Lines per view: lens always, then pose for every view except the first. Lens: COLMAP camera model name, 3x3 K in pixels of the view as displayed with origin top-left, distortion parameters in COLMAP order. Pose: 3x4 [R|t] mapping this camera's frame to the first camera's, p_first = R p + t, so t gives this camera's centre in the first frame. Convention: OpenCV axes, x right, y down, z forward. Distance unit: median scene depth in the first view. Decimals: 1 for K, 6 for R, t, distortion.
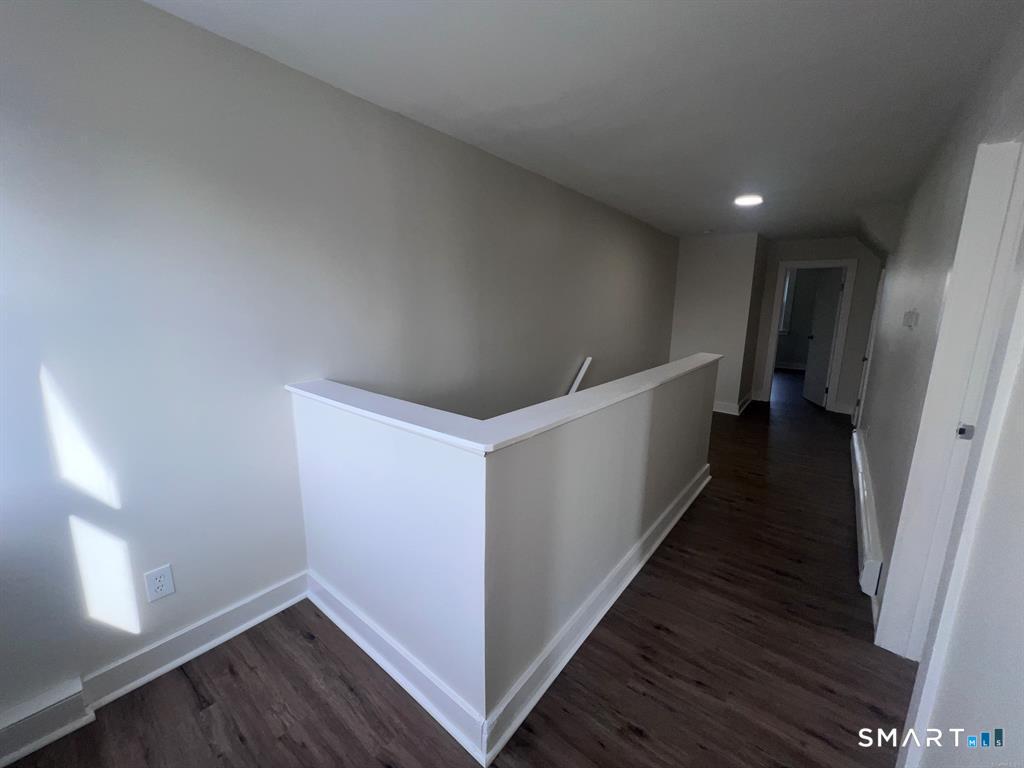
lens RADIAL K [[408.3, 0, 511.1], [0, 408.3, 384.7], [0, 0, 1]] dist [-0.003005, -0.000329]
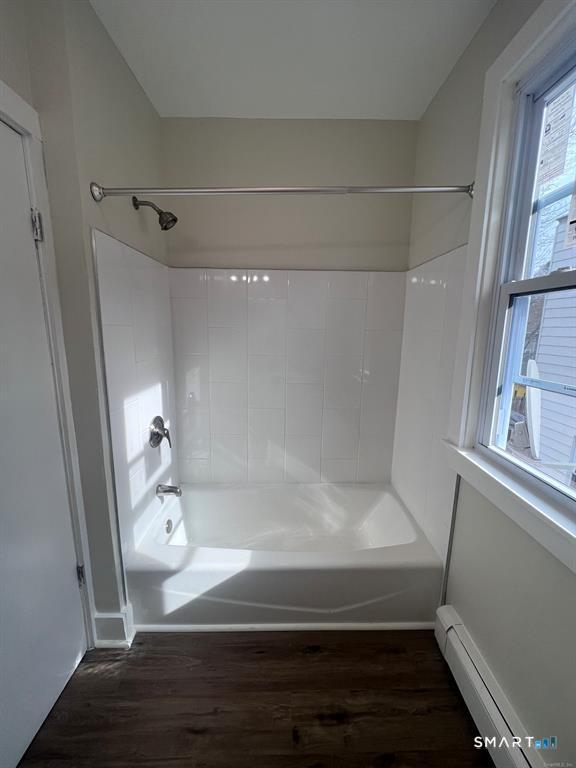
lens RADIAL K [[306.2, 0, 287.9], [0, 306.2, 380.3], [0, 0, 1]] dist [-0.003005, -0.000329]
pose [[0.768716, -0.116799, 0.628835, -0.960683], [0.124783, 0.991679, 0.031652, -0.072002], [-0.627300, 0.054137, 0.776894, 0.340854]]
